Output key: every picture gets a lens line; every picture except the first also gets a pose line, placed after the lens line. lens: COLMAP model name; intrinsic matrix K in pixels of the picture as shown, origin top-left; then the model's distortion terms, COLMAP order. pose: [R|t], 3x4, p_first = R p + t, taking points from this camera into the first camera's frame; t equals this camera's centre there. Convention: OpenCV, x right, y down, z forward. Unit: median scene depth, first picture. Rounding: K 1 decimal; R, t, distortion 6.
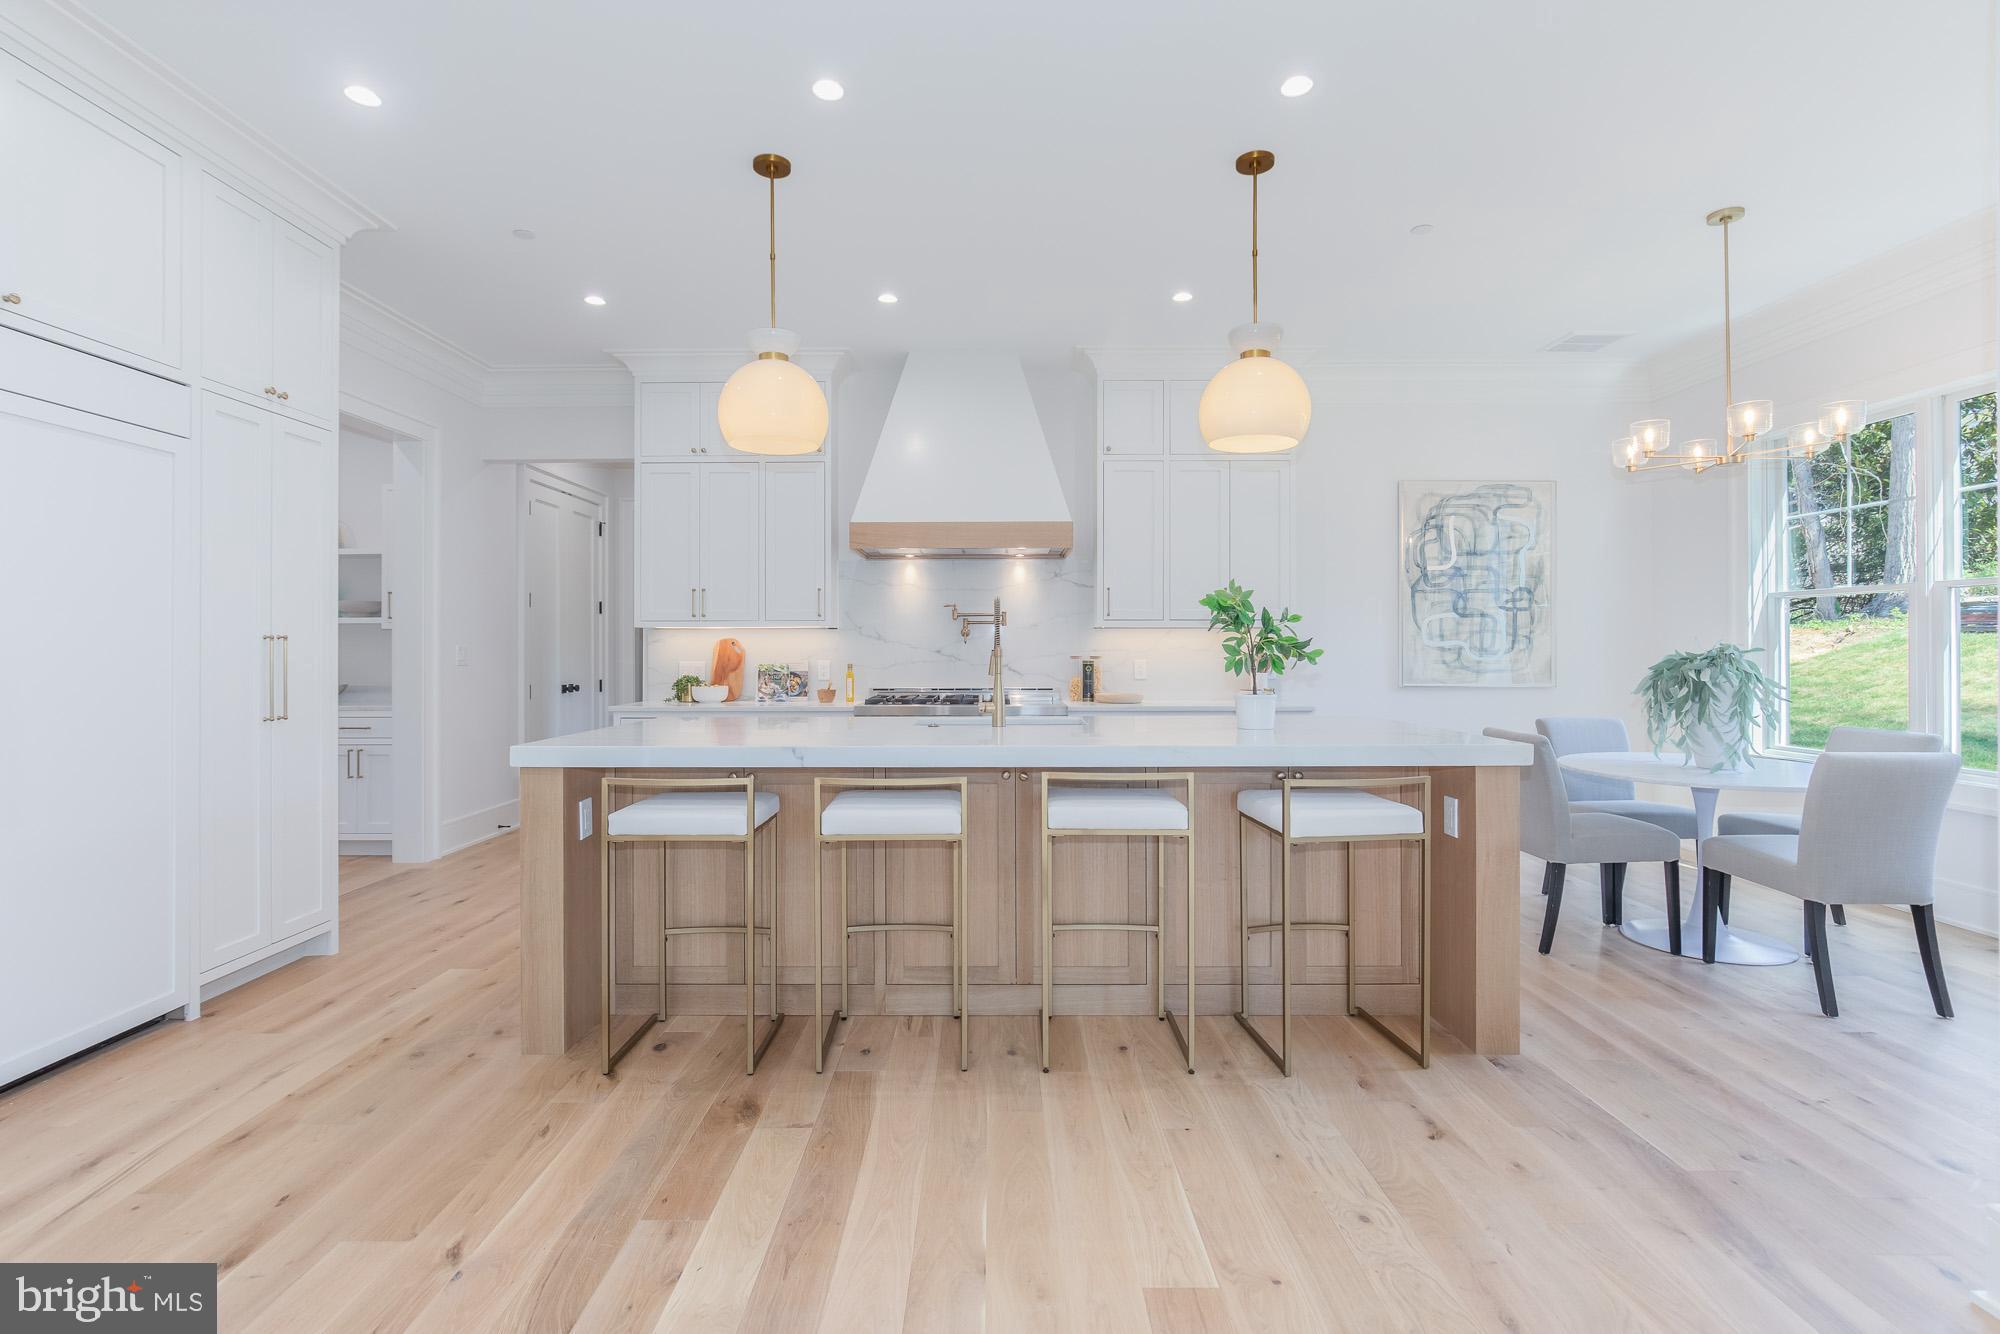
lens RADIAL K [[934.6, 0, 983.5], [0, 934.6, 643.5], [0, 0, 1]] dist [-0.013317, 0.006255]
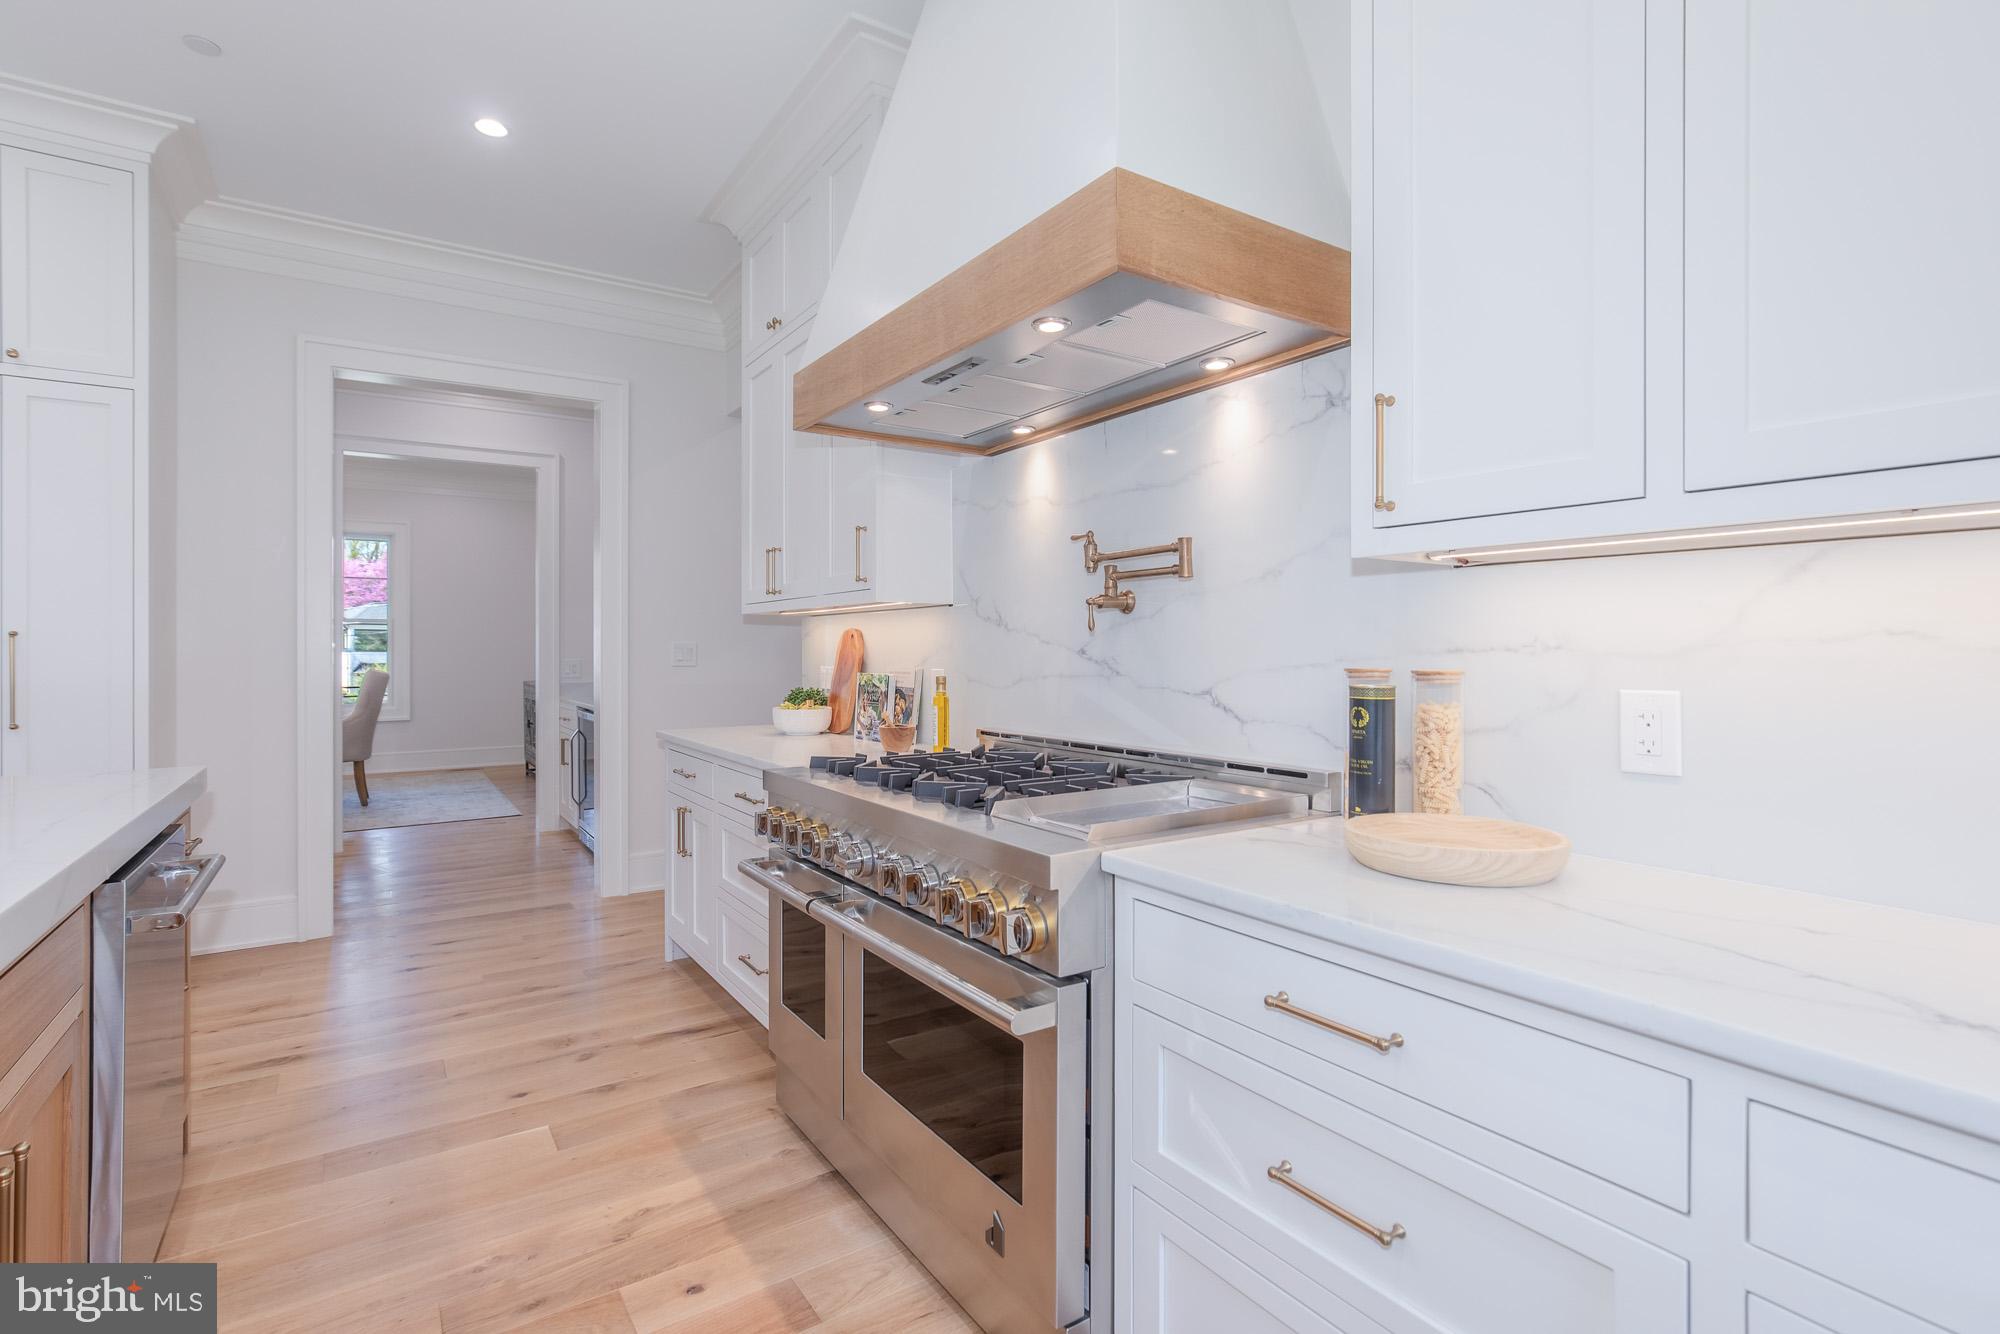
lens RADIAL K [[934.6, 0, 983.5], [0, 934.6, 643.5], [0, 0, 1]] dist [-0.013317, 0.006255]
pose [[0.561922, -0.004801, -0.827176, 0.272660], [0.004777, 0.999985, -0.002559, 0.006109], [0.827176, -0.002514, 0.561937, 0.744327]]
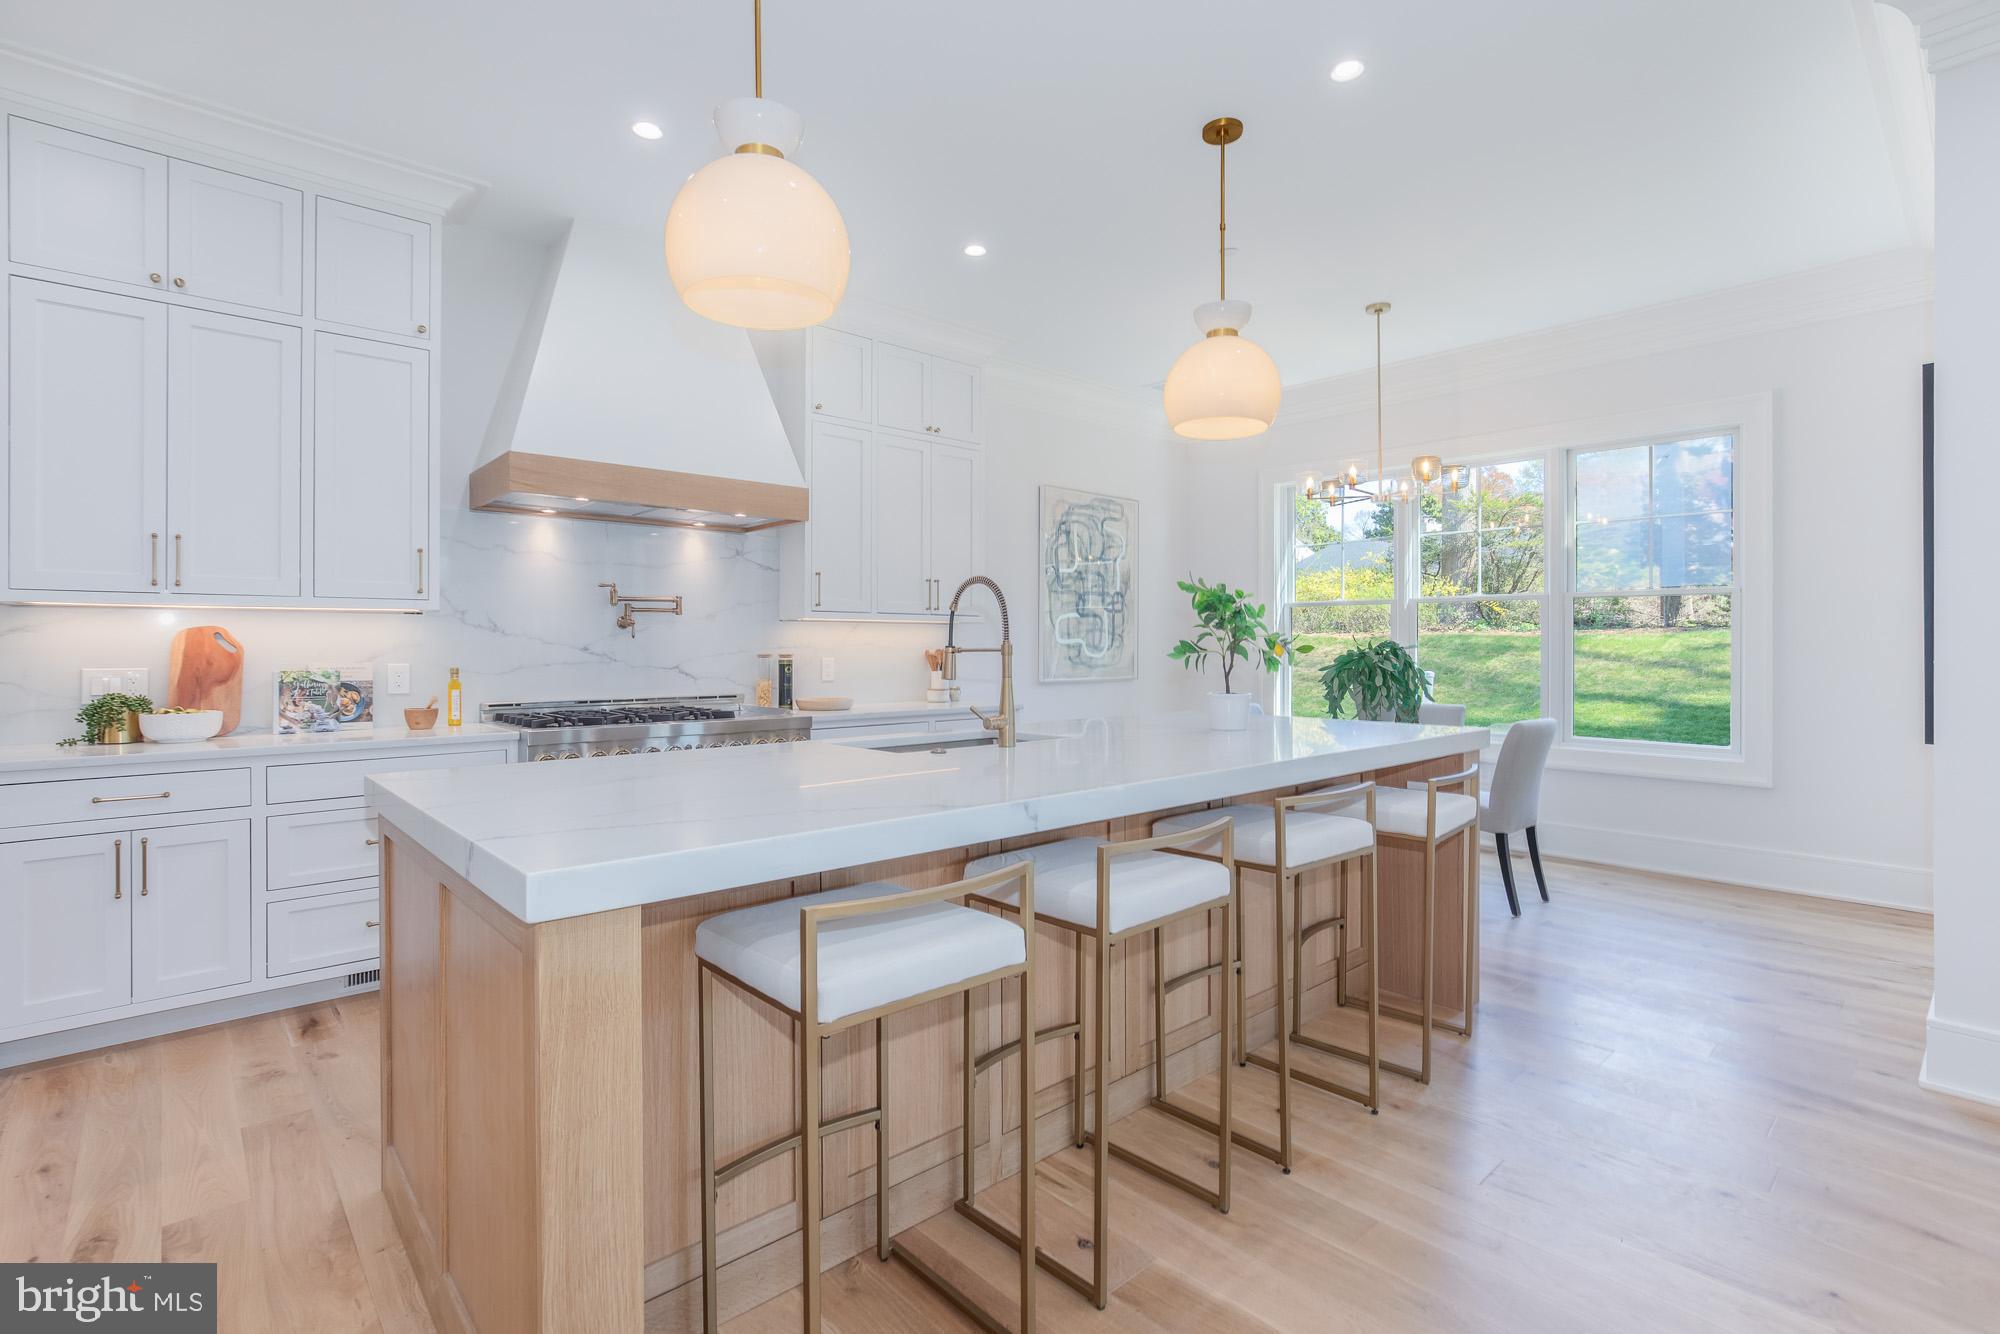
lens RADIAL K [[934.6, 0, 983.5], [0, 934.6, 643.5], [0, 0, 1]] dist [-0.013317, 0.006255]
pose [[0.741779, 0.002846, 0.670638, -0.305059], [-0.003705, 0.999993, -0.000145, 0.003343], [-0.670634, -0.002377, 0.741785, 0.268907]]
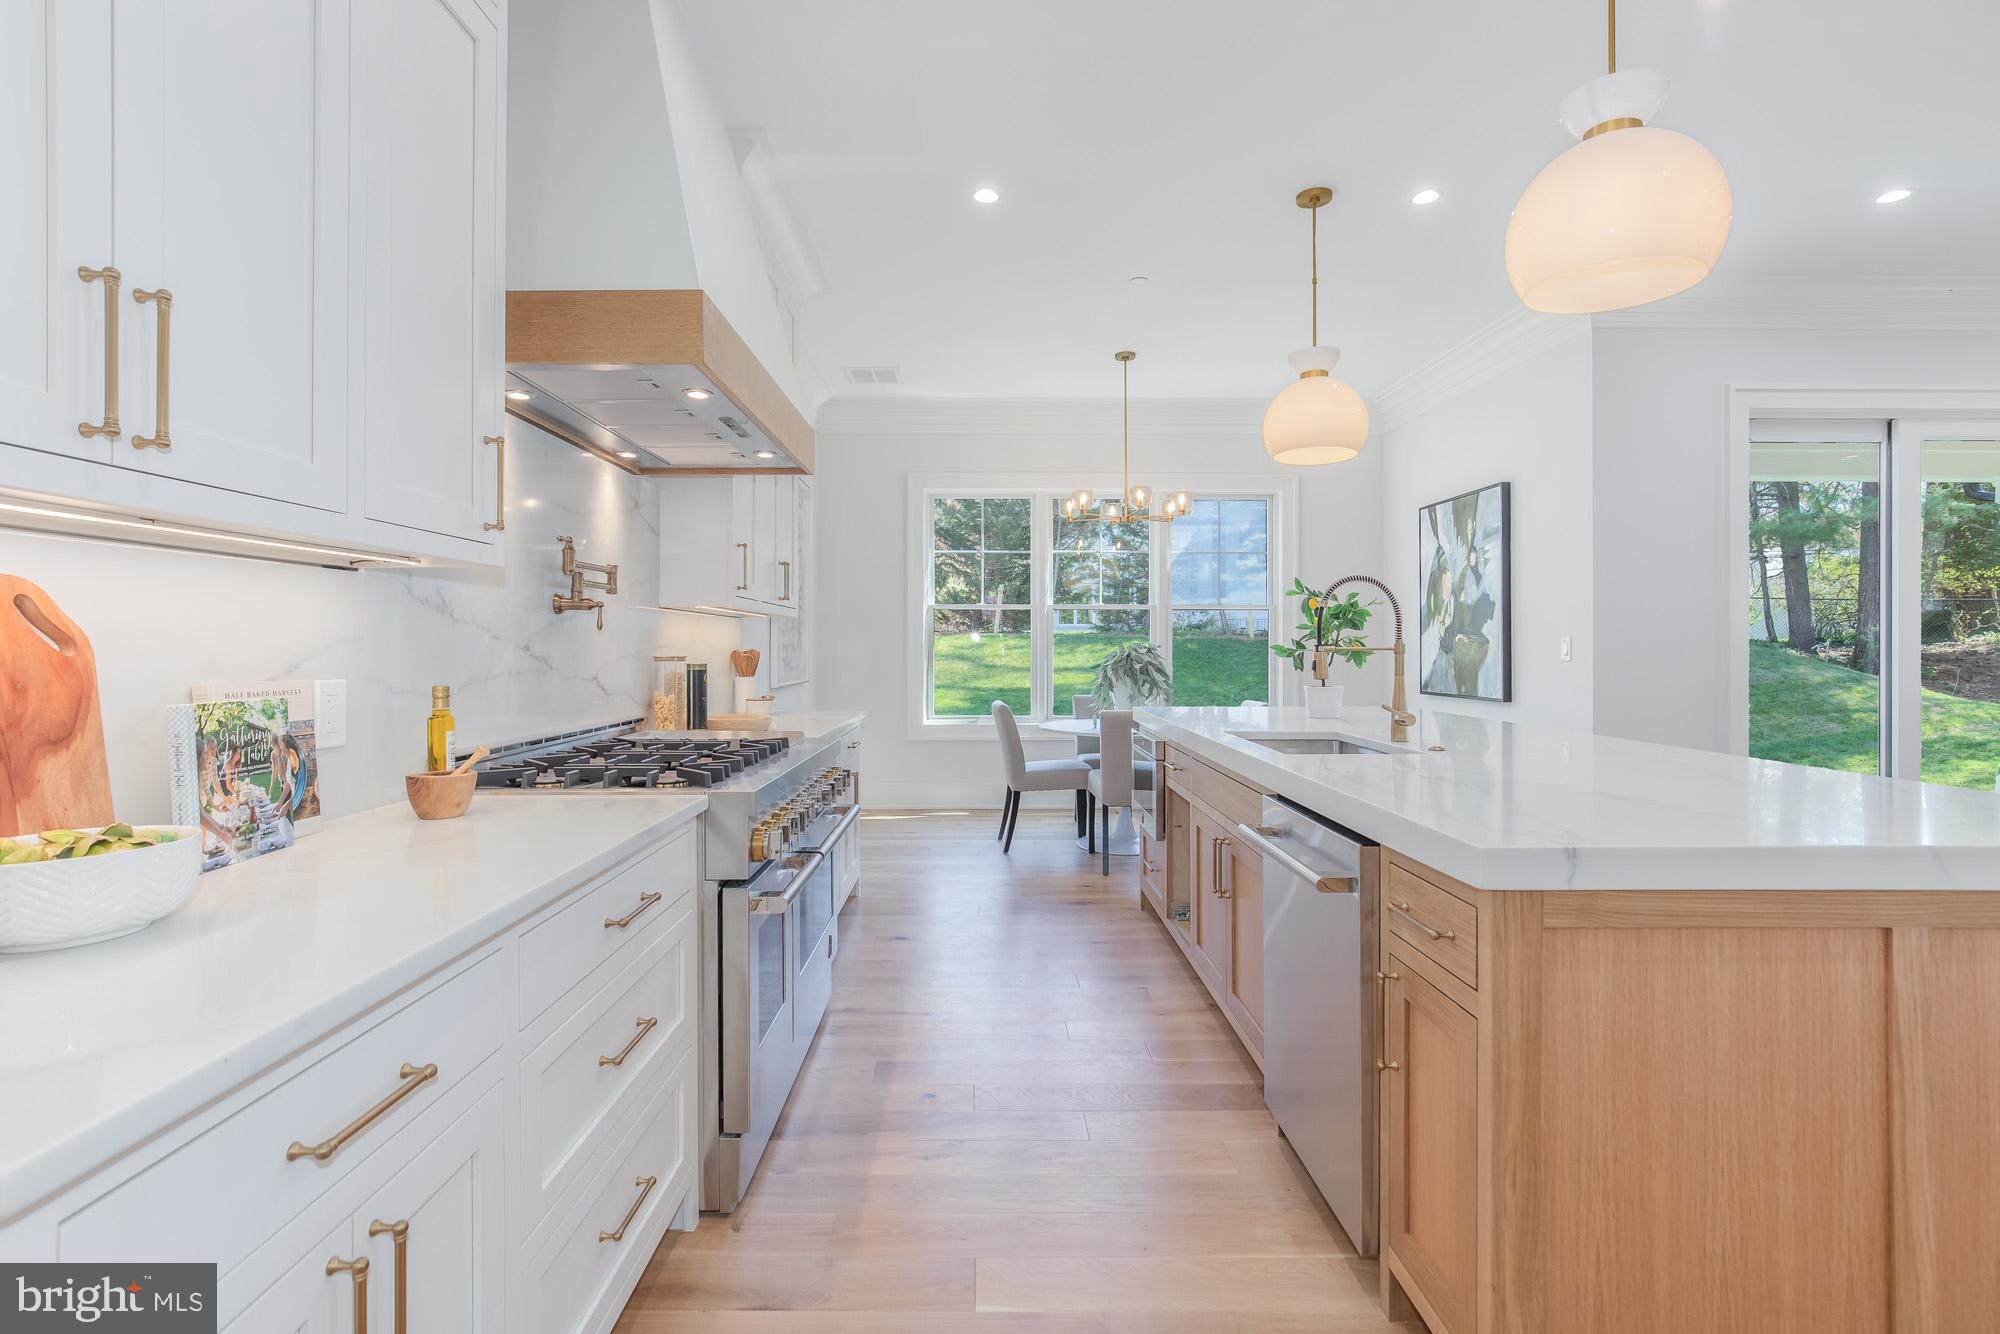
lens RADIAL K [[934.6, 0, 983.5], [0, 934.6, 643.5], [0, 0, 1]] dist [-0.013317, 0.006255]
pose [[-0.011669, 0.004702, 0.999921, -0.463642], [-0.007058, 0.999964, -0.004785, 0.007521], [-0.999907, -0.007113, -0.011636, 0.817766]]
